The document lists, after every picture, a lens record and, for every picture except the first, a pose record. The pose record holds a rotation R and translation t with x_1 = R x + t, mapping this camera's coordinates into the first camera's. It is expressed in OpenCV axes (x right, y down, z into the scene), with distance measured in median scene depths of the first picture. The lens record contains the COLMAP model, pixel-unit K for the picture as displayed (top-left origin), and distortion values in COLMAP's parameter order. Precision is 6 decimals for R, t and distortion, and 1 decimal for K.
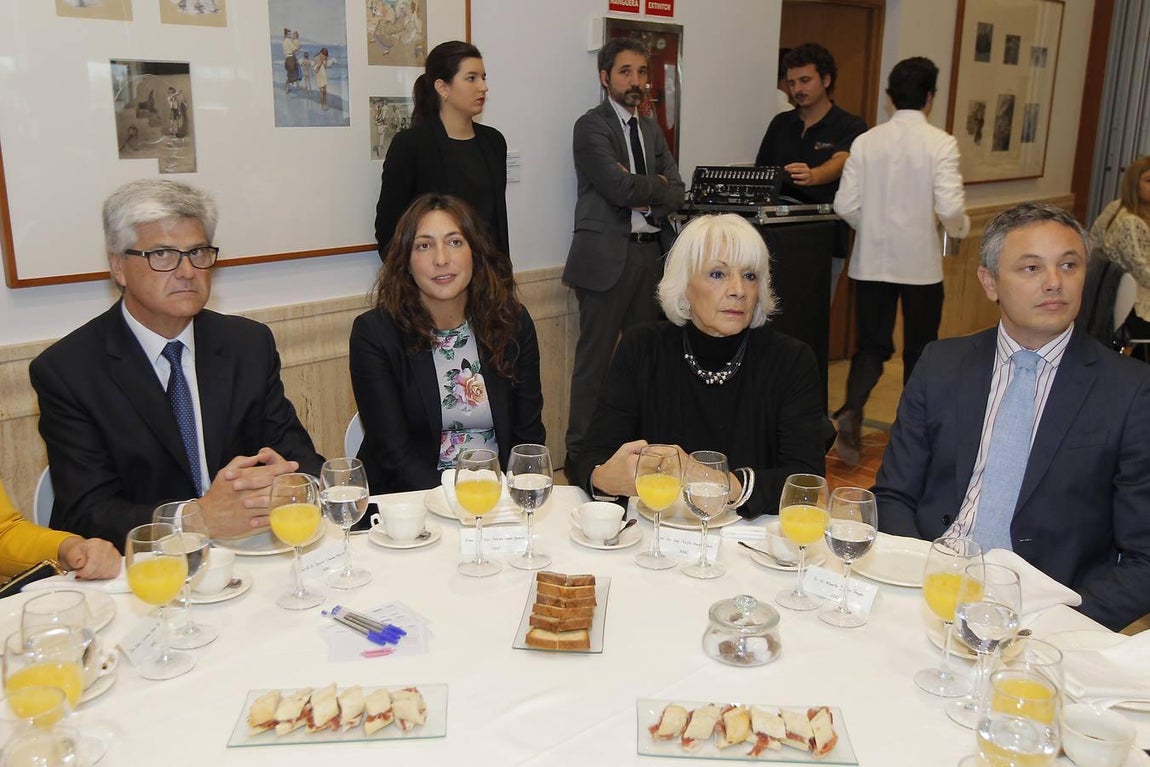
lens RADIAL K [[1024.3, 0, 575.0], [0, 1024.3, 383.5], [0, 0, 1]] dist [0.036651, 0.002588]
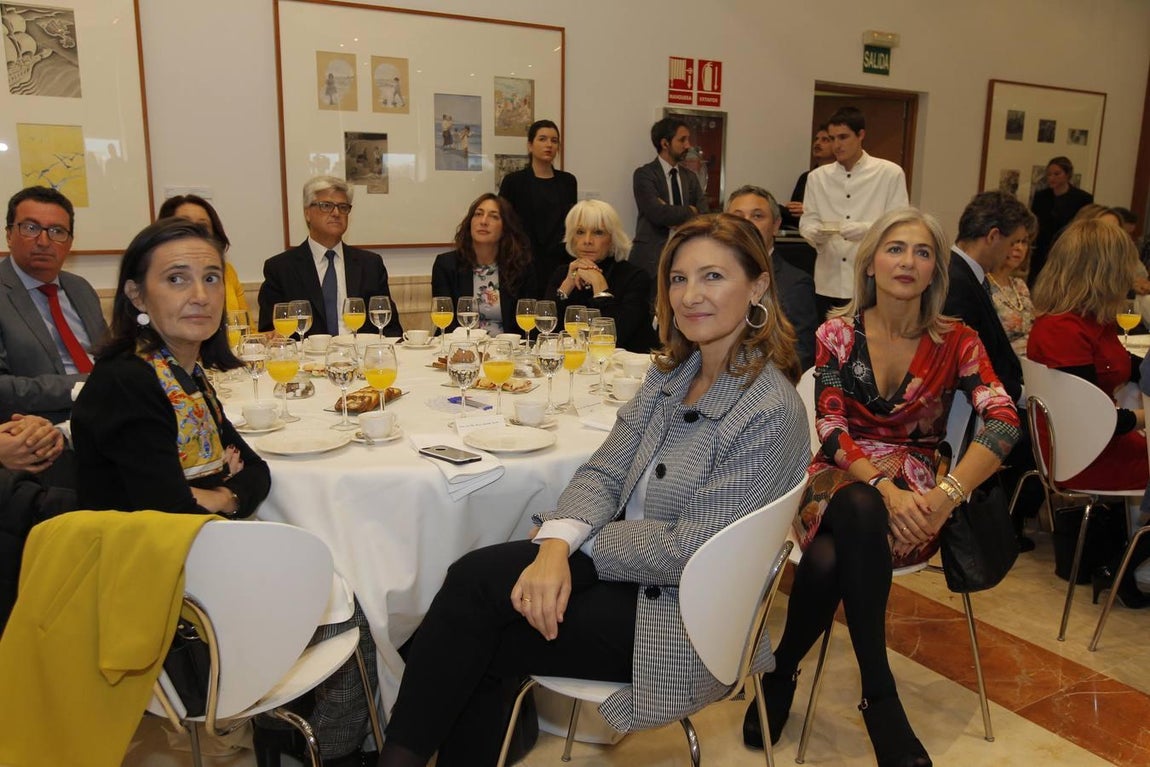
lens RADIAL K [[877.0, 0, 574.4], [0, 877.0, 365.9], [0, 0, 1]] dist [0.008635, 0.005340]
pose [[0.962477, 0.044126, -0.267751, 0.324314], [-0.067589, 0.994577, -0.079051, 0.168989], [0.262811, 0.094182, 0.960240, -0.306241]]
